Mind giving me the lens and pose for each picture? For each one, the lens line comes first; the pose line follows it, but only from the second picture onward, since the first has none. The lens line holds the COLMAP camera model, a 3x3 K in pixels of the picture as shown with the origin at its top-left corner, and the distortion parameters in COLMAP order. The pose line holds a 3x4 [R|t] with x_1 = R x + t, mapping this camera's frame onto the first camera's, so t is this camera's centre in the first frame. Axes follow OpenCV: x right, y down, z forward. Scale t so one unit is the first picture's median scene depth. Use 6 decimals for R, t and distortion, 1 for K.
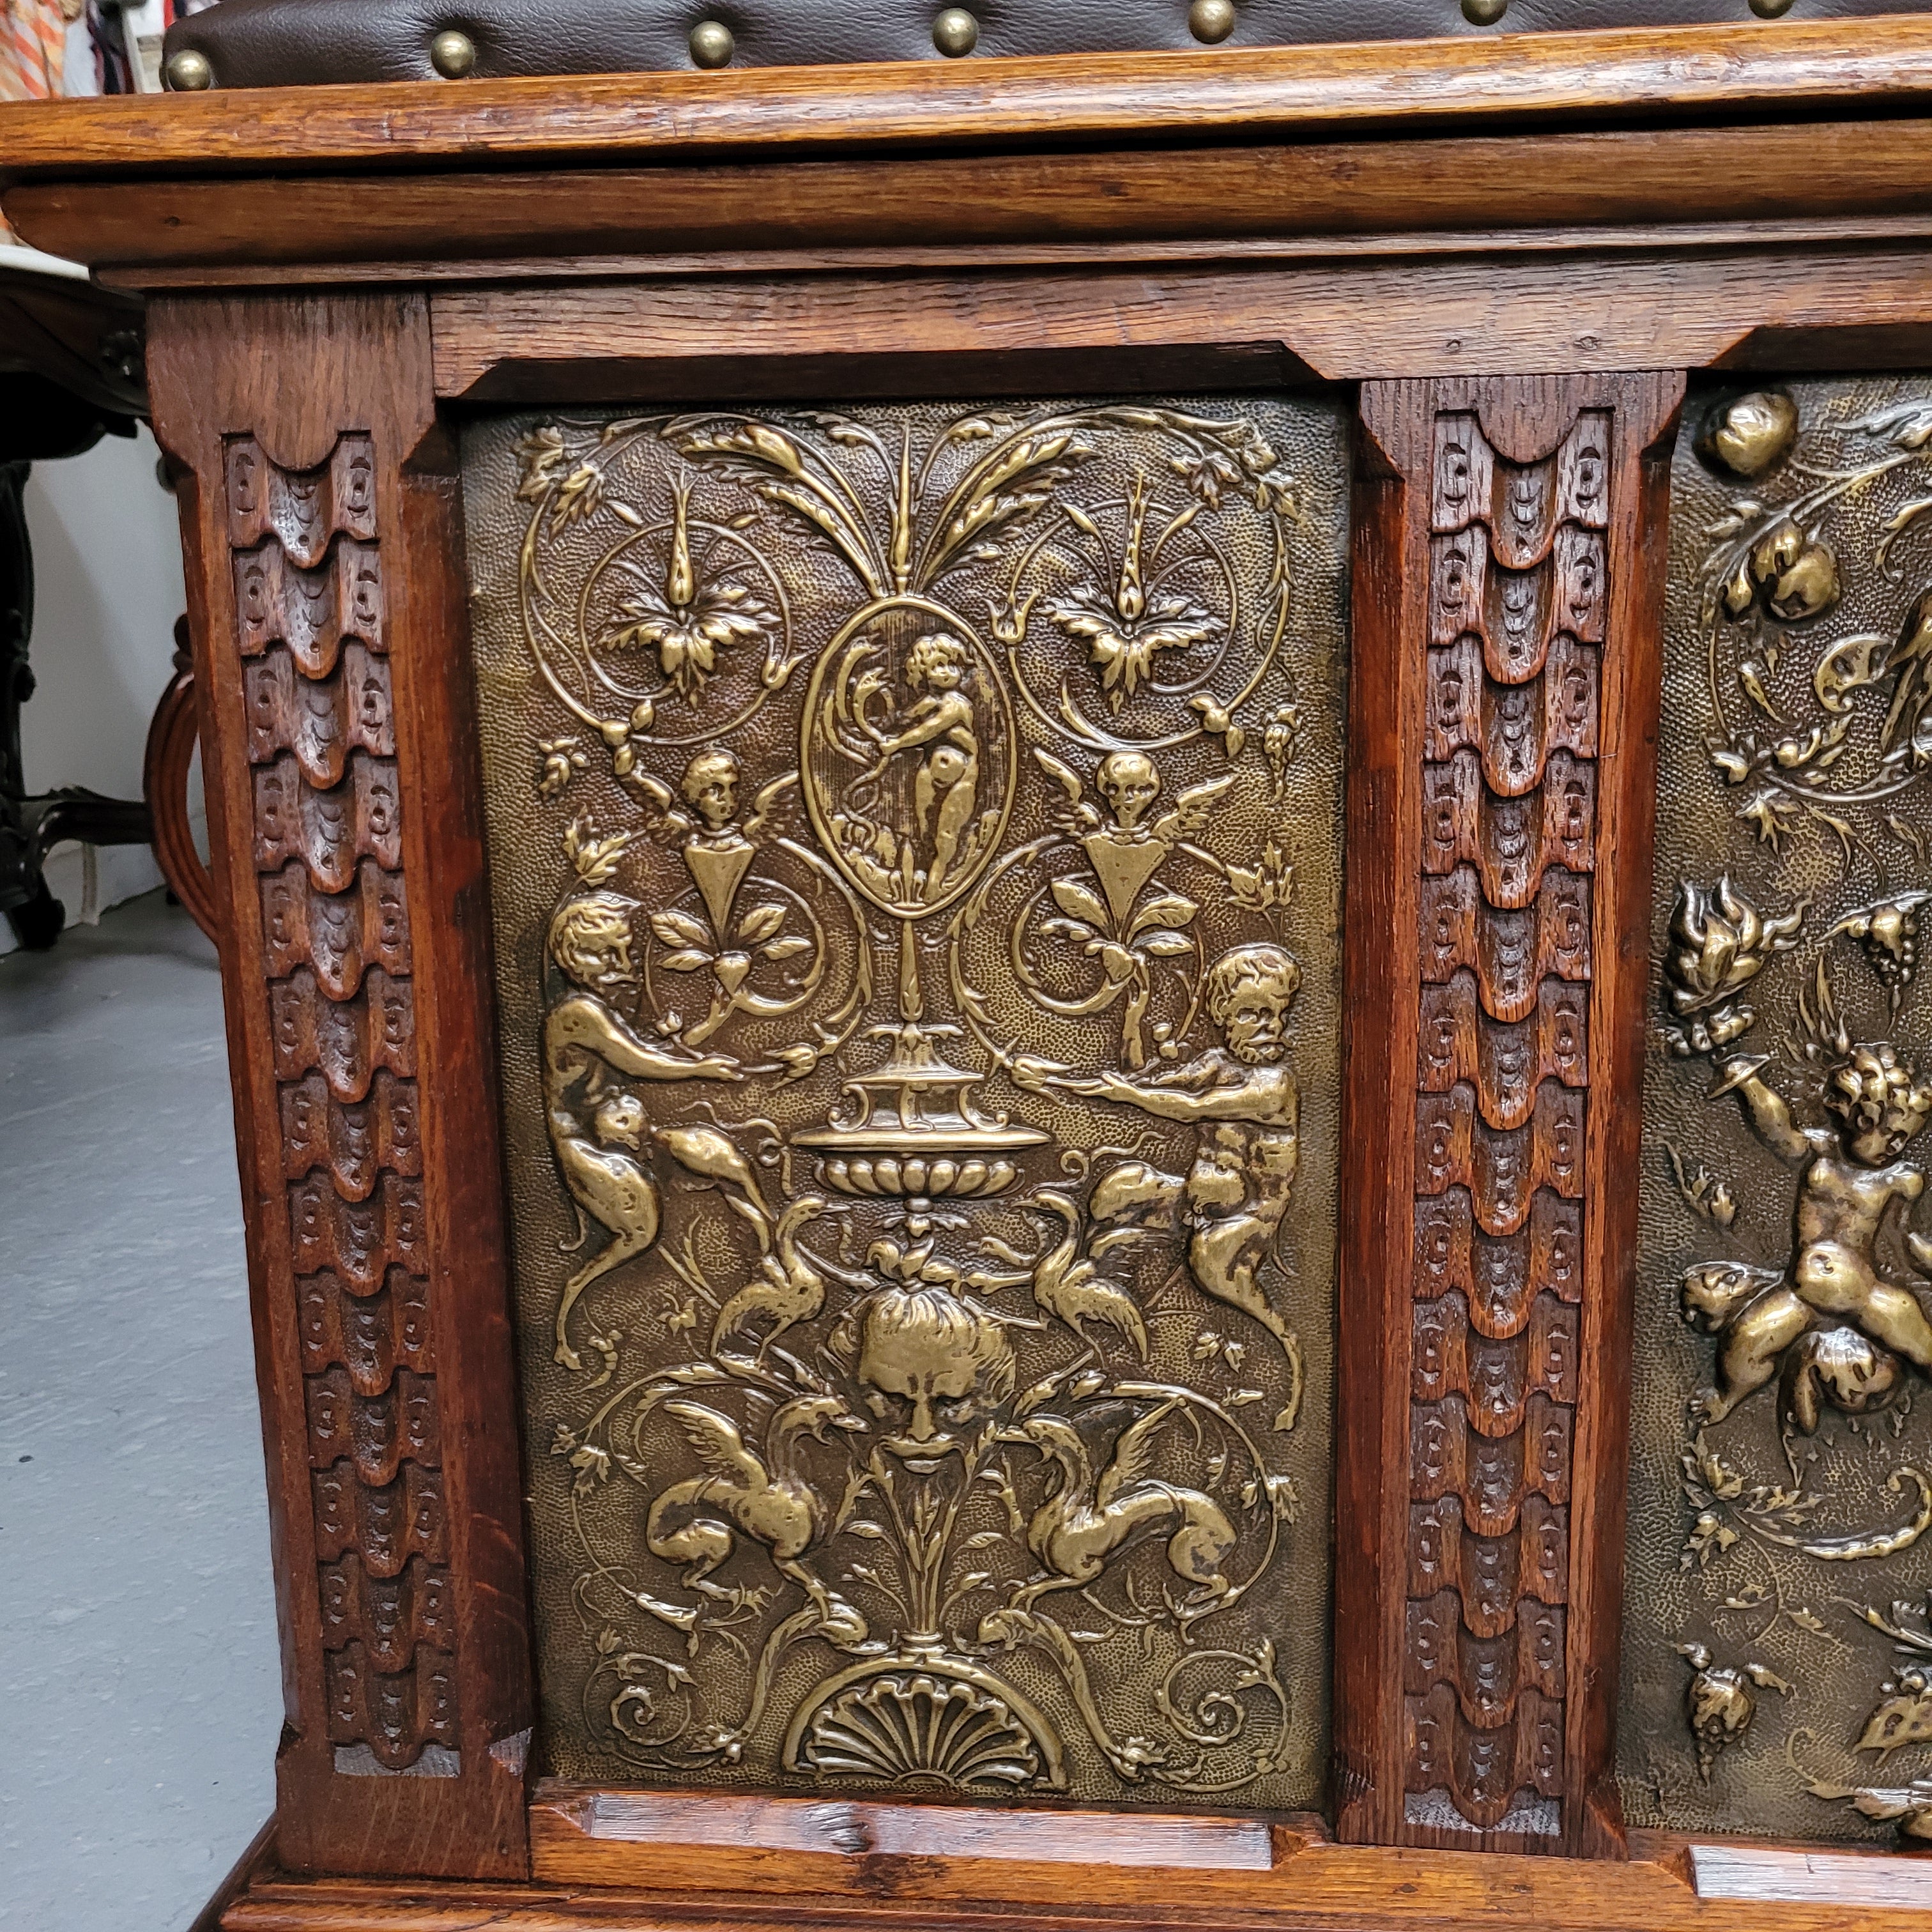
lens RADIAL K [[1960.2, 0, 981.0], [0, 1960.2, 971.3], [0, 0, 1]] dist [0.027238, -0.011244]
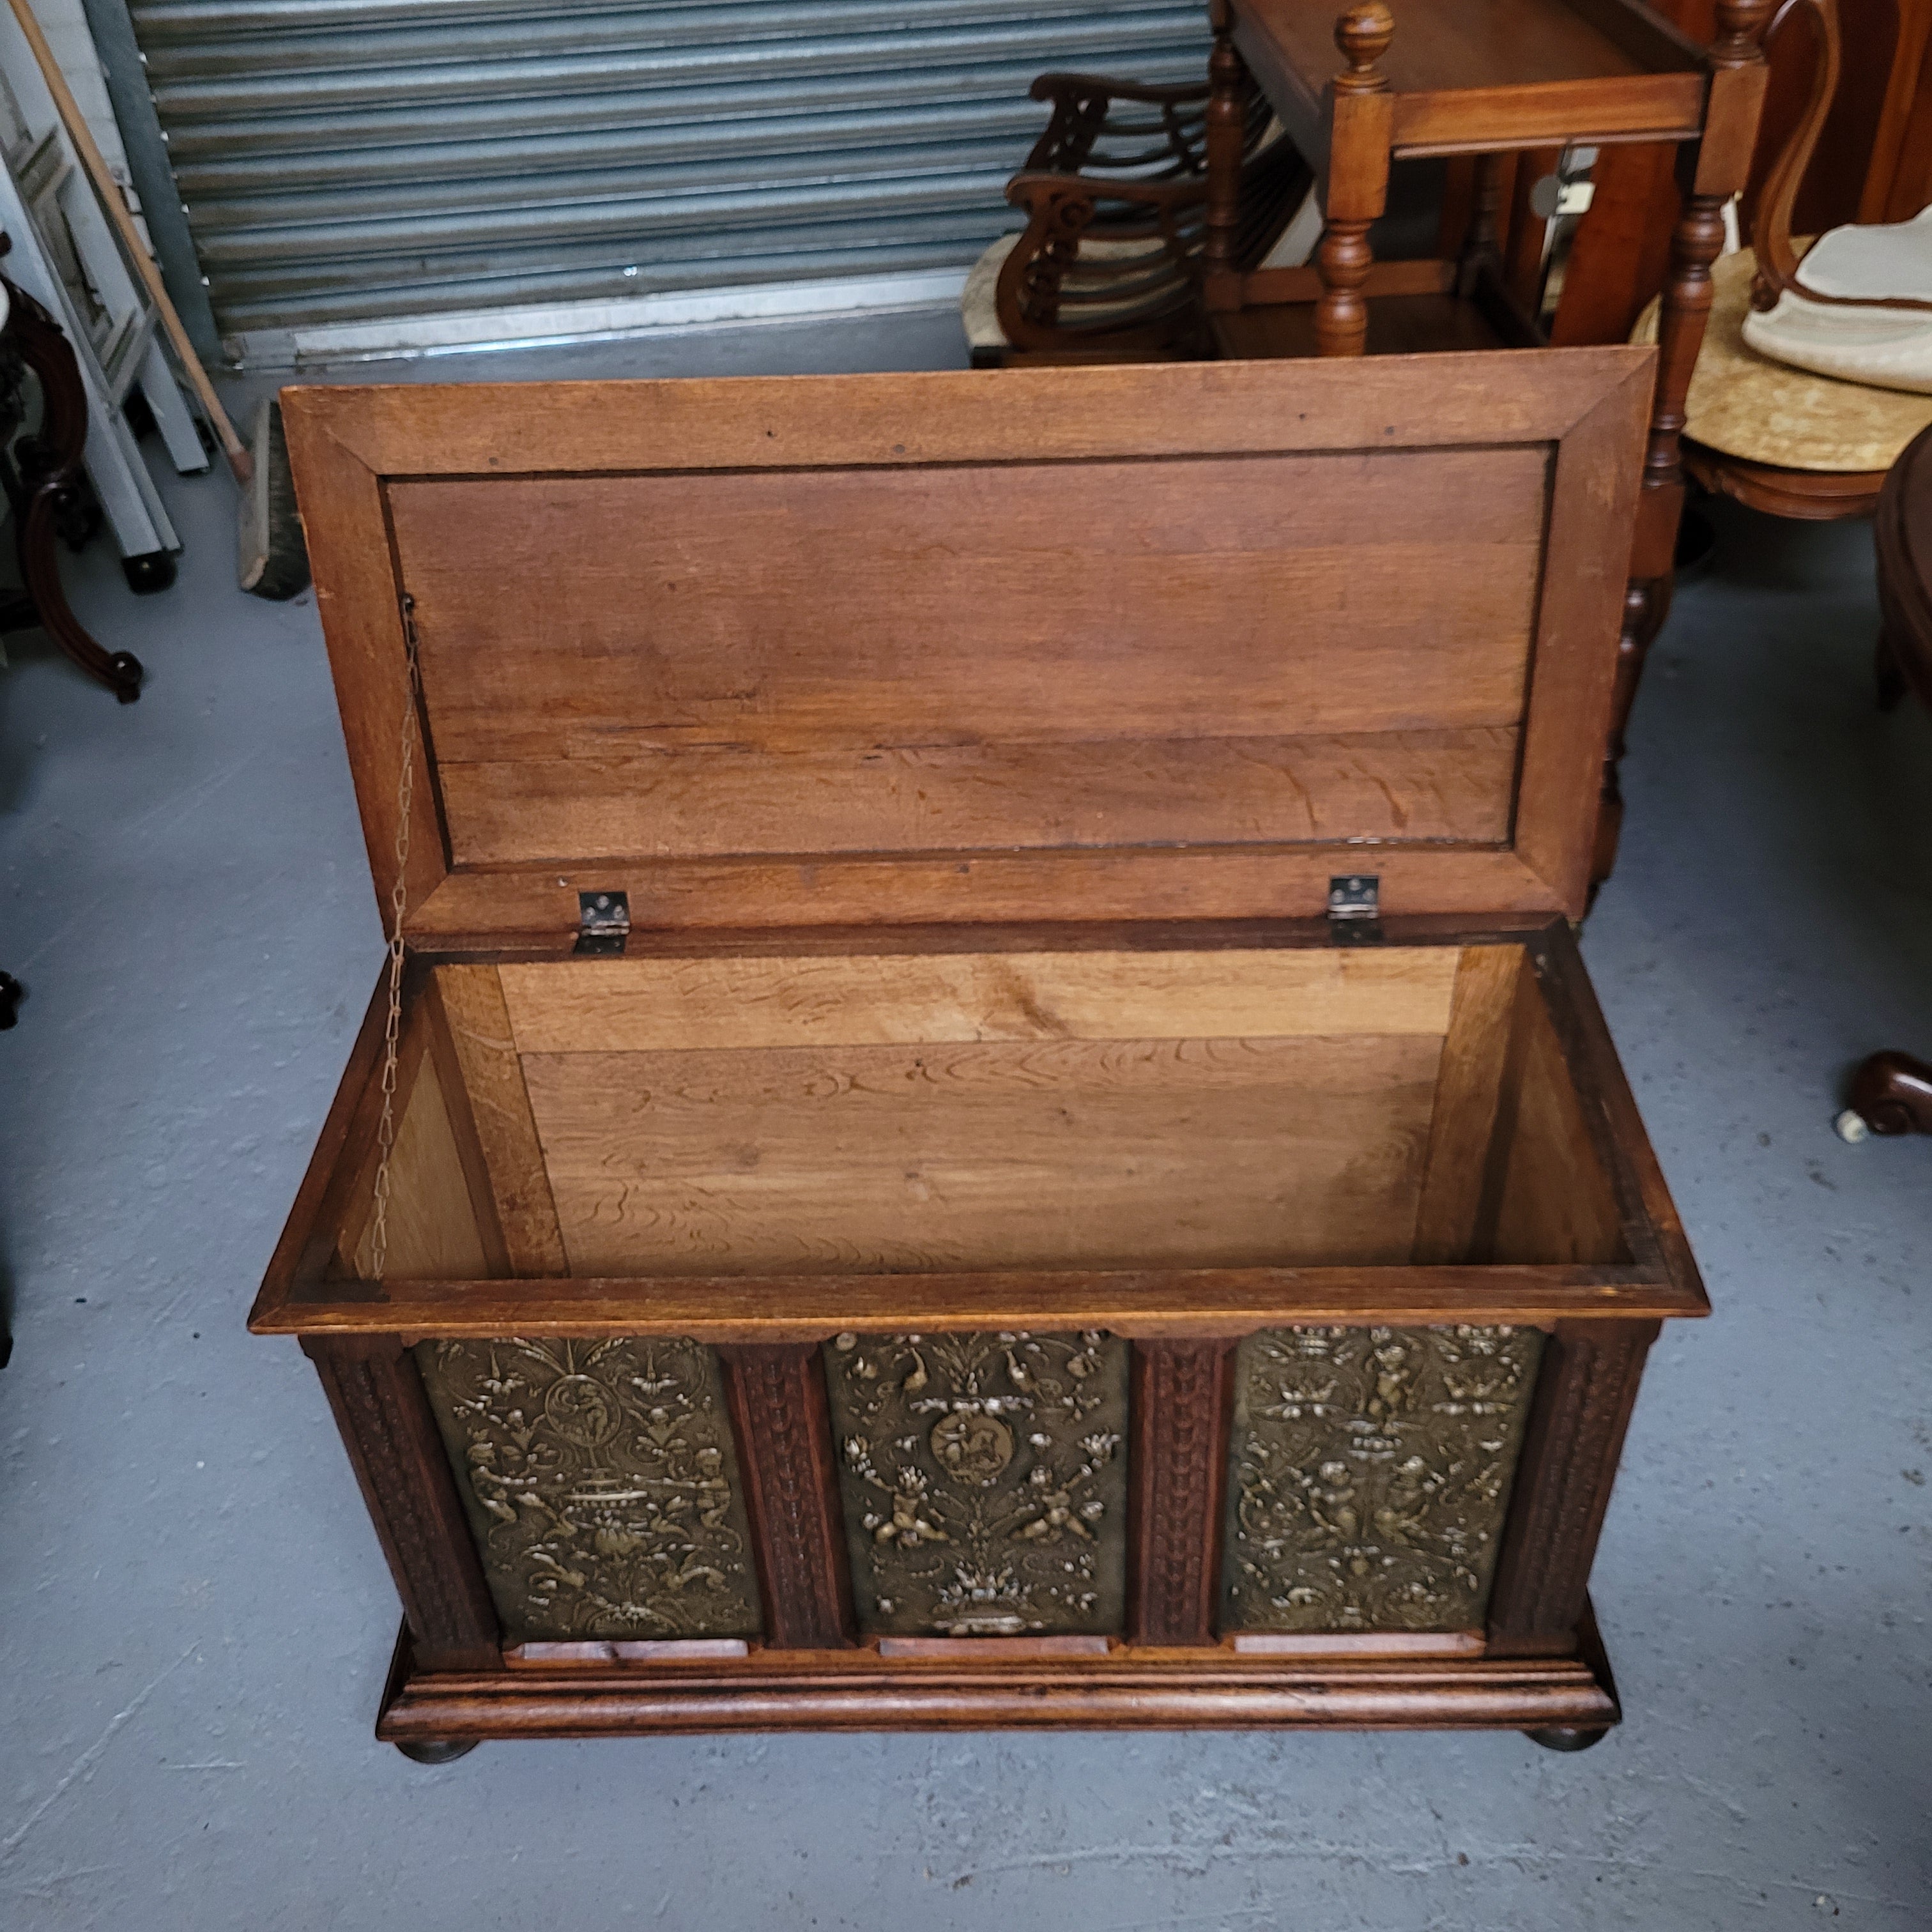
lens RADIAL K [[1958.5, 0, 966.0], [0, 1958.5, 976.5], [0, 0, 1]] dist [0.021456, 0.007338]
pose [[0.995844, -0.071426, 0.056515, 0.406219], [0.037012, 0.884305, 0.465440, -1.991122], [-0.083221, -0.461413, 0.883274, -1.313592]]
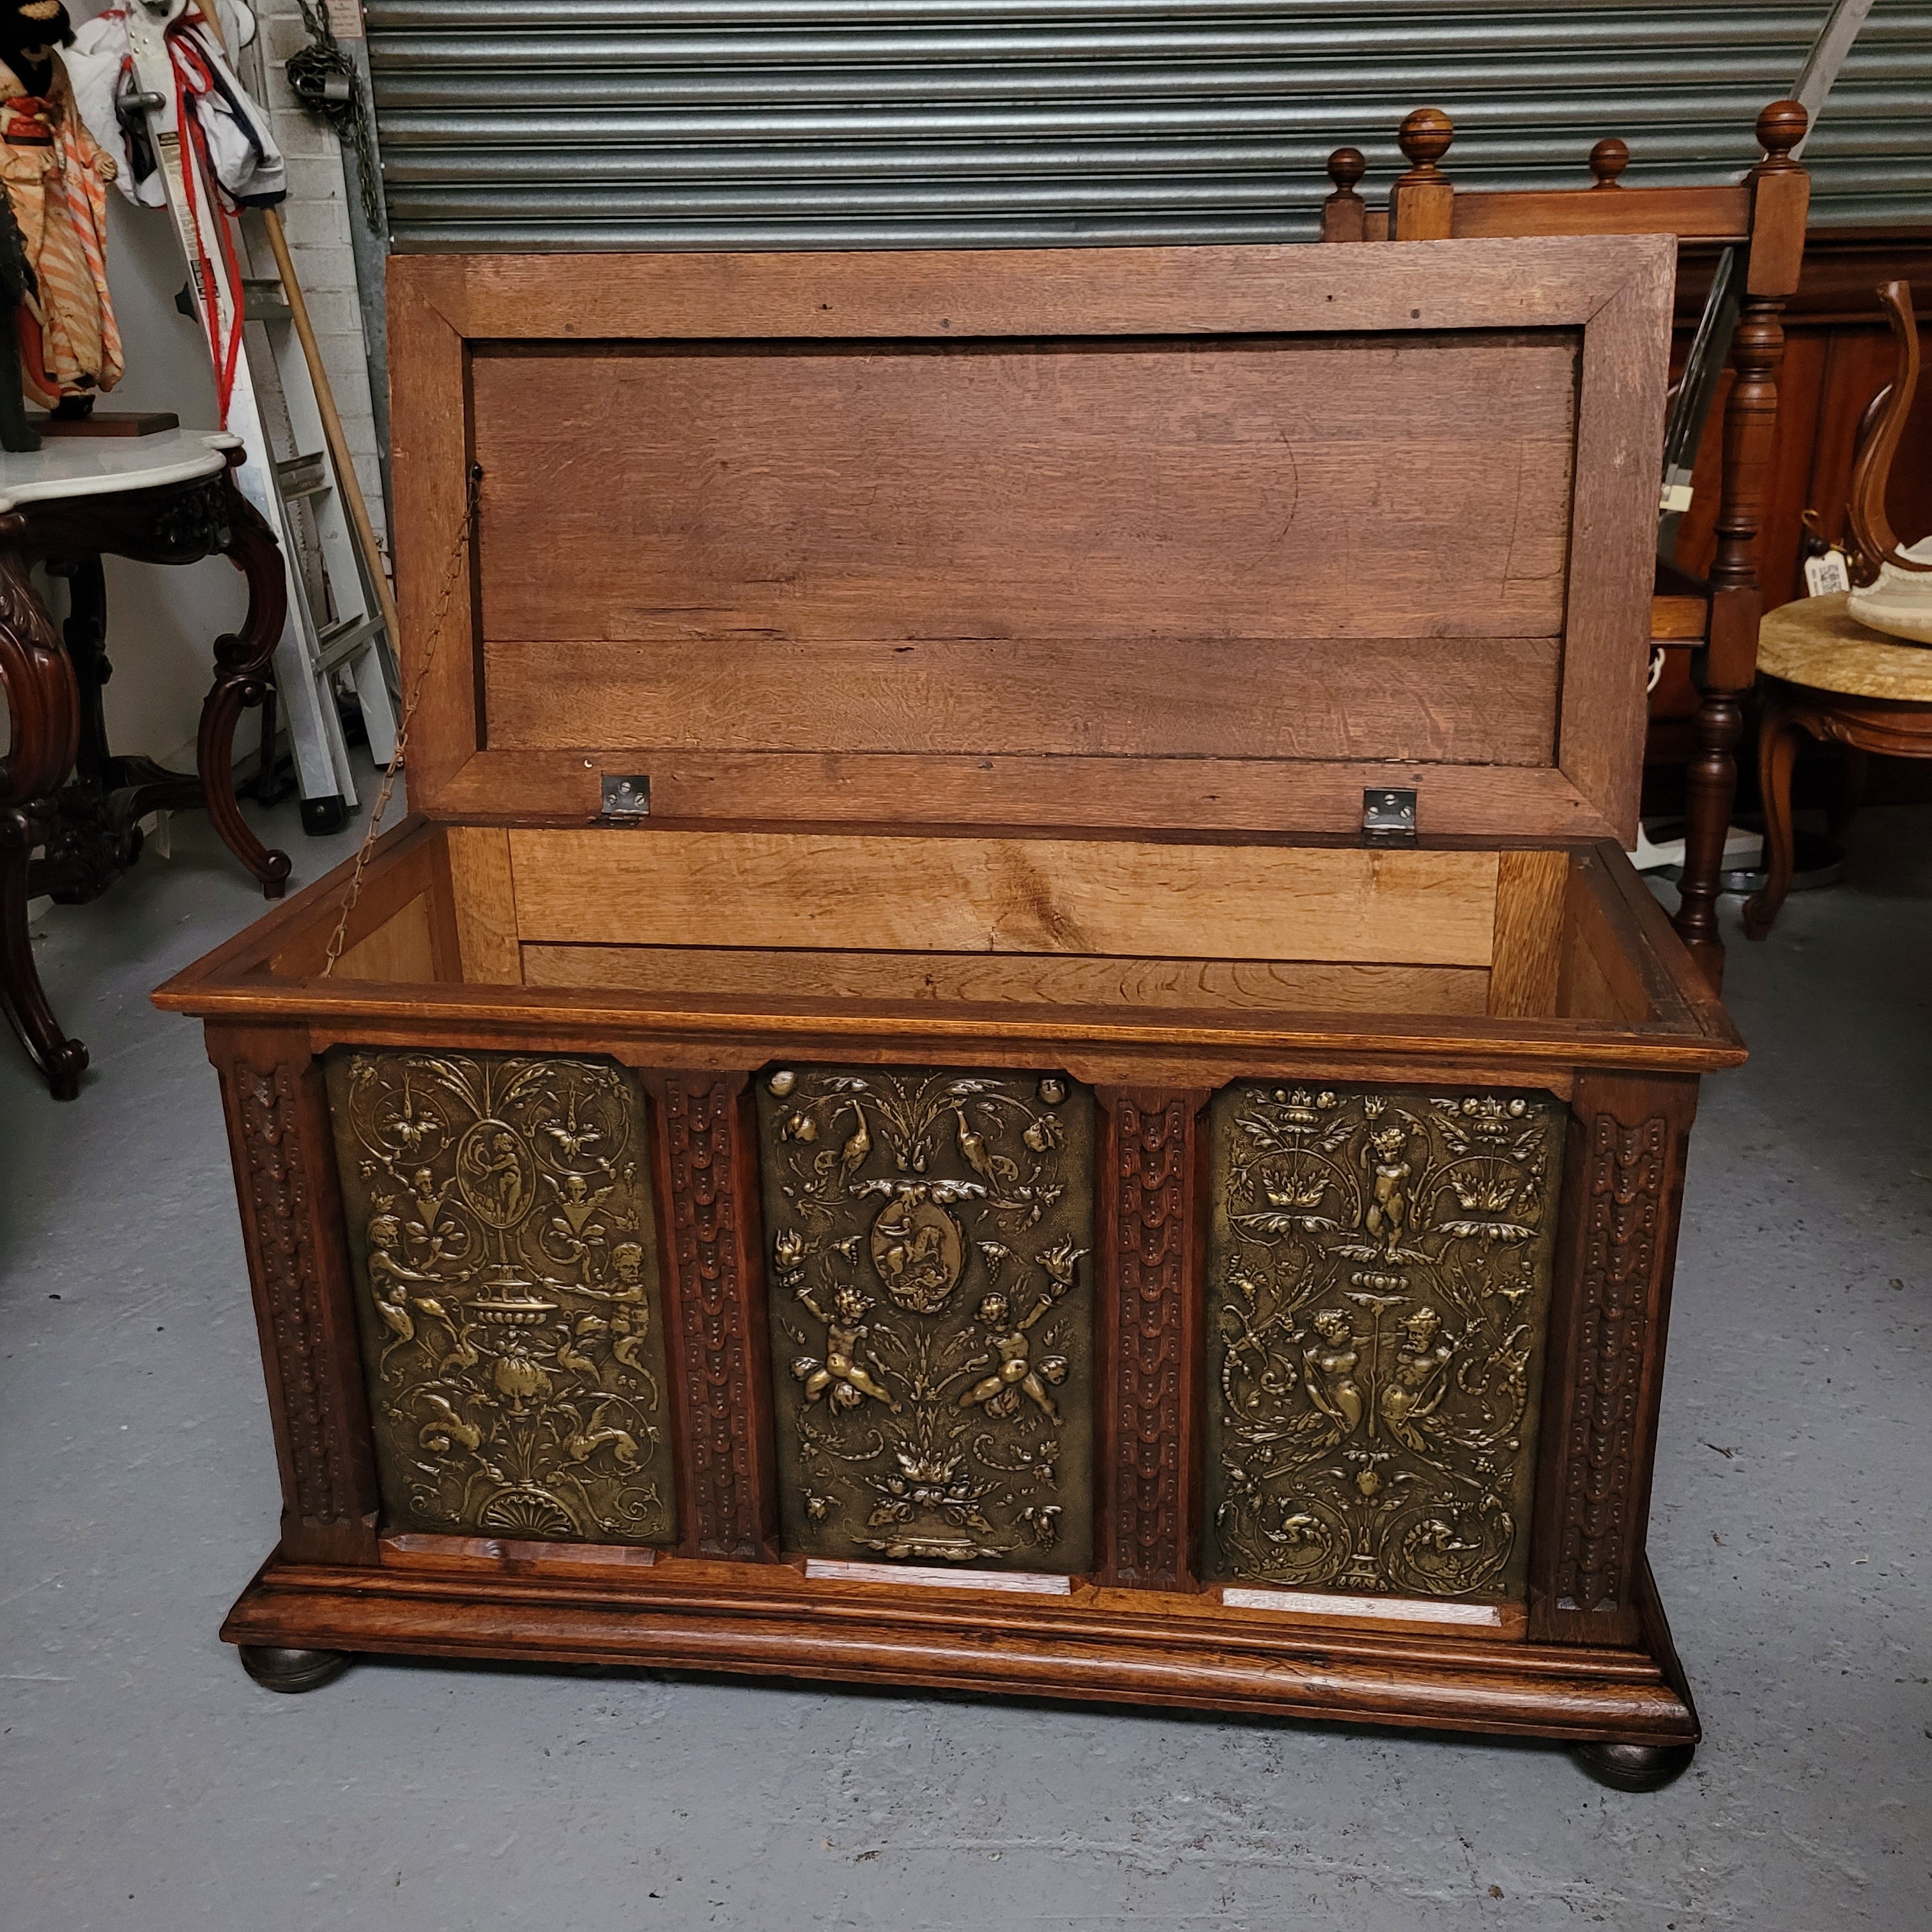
lens RADIAL K [[1940.9, 0, 991.9], [0, 1940.9, 940.6], [0, 0, 1]] dist [0.033164, -0.002003]
pose [[0.999789, 0.008821, -0.018552, 0.671878], [-0.005985, 0.989014, 0.147702, -0.804202], [0.019651, -0.147560, 0.988858, -1.531493]]
